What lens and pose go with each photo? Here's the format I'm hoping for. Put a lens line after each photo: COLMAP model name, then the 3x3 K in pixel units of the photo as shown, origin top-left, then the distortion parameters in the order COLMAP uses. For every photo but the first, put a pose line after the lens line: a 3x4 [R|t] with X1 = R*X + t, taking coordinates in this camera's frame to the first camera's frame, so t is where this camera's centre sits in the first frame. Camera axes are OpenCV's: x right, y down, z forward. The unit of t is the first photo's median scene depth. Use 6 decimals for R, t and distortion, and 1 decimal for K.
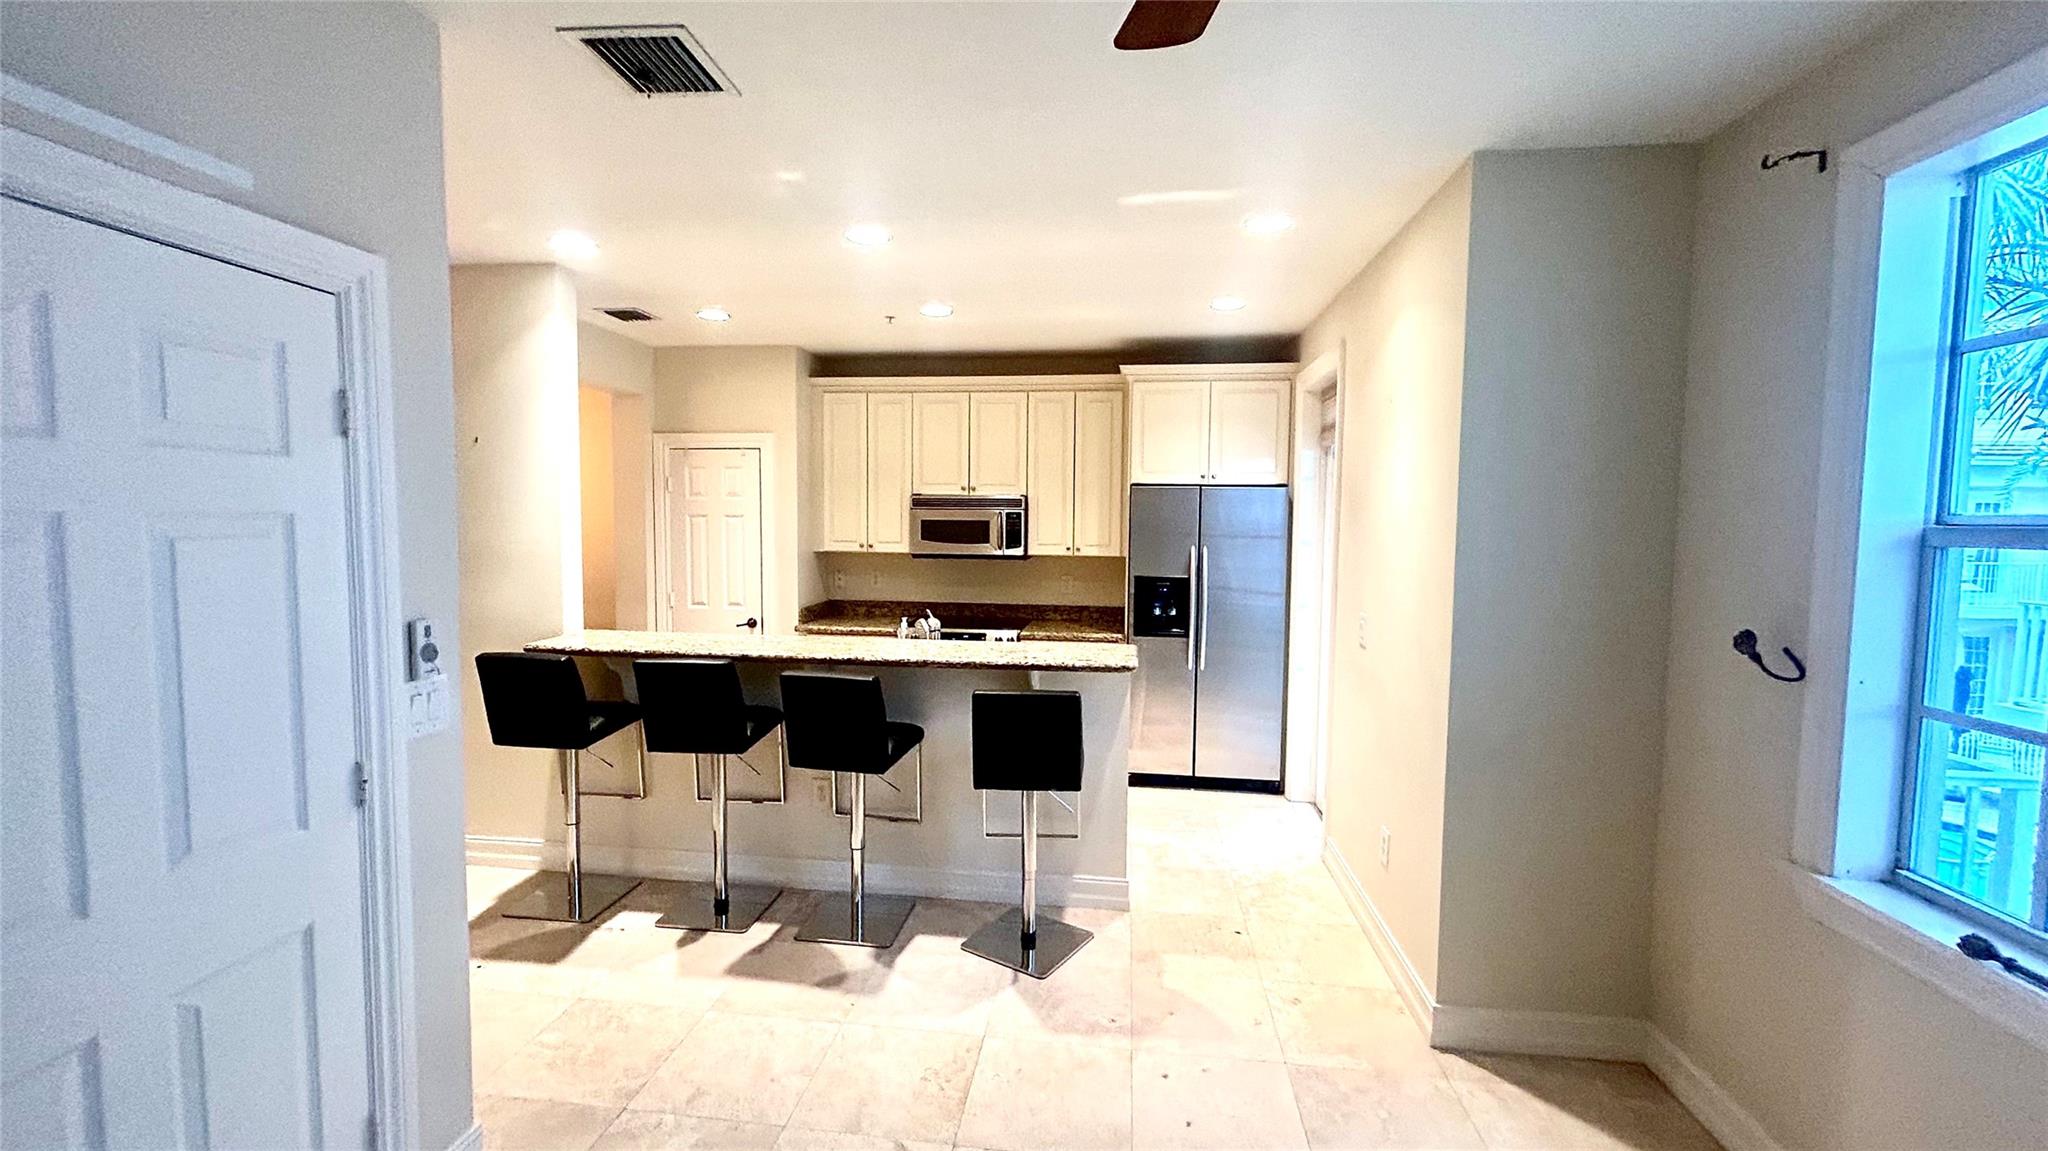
lens RADIAL K [[825.4, 0, 1024.0], [0, 825.4, 575.5], [0, 0, 1]] dist [-0.002557, 0.000734]
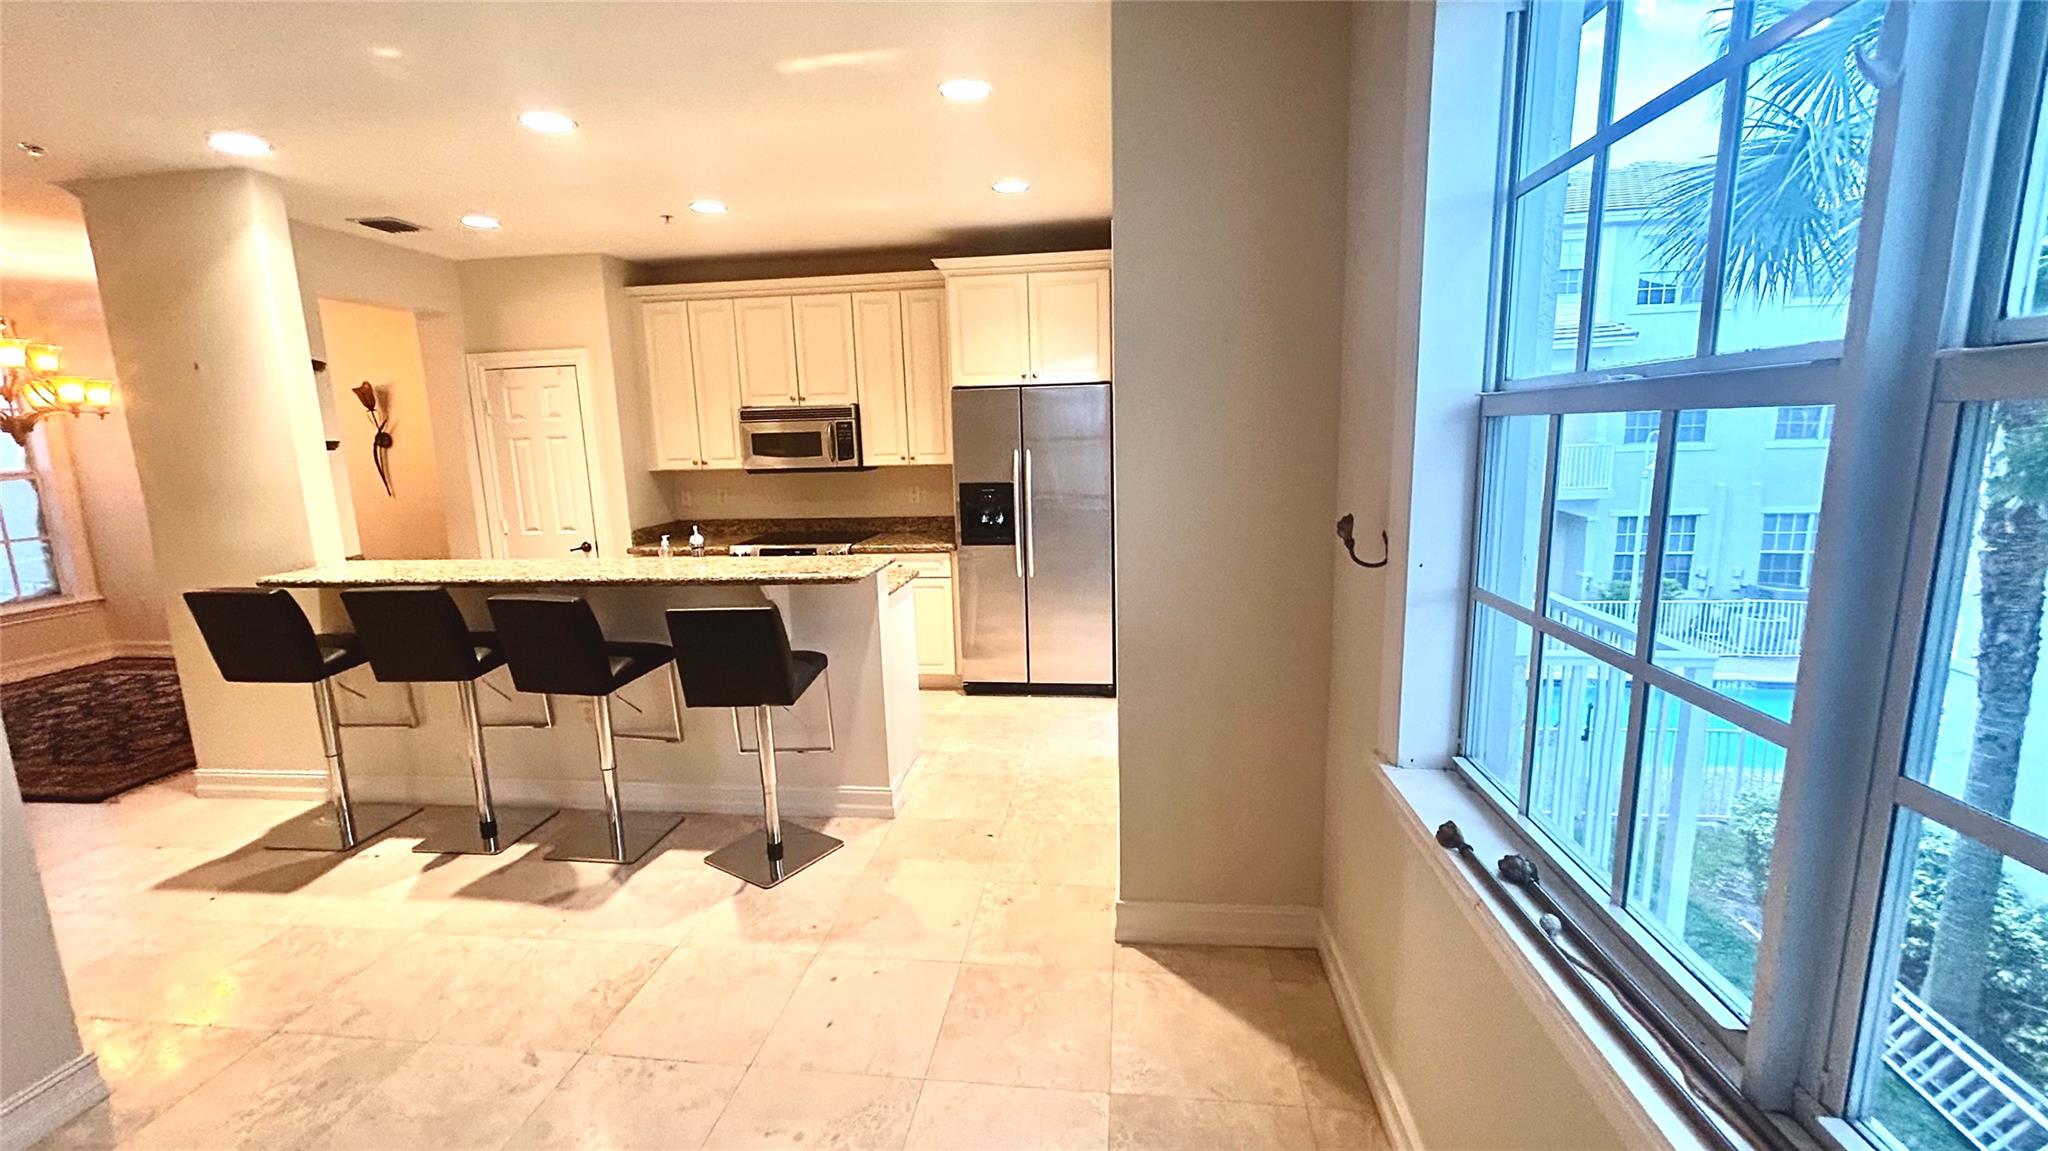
lens RADIAL K [[825.4, 0, 1024.0], [0, 825.4, 575.5], [0, 0, 1]] dist [-0.002557, 0.000734]
pose [[0.999230, -0.039047, -0.003884, 0.286004], [0.039239, 0.993645, 0.105496, 0.012017], [-0.000260, -0.105567, 0.994412, 0.030810]]
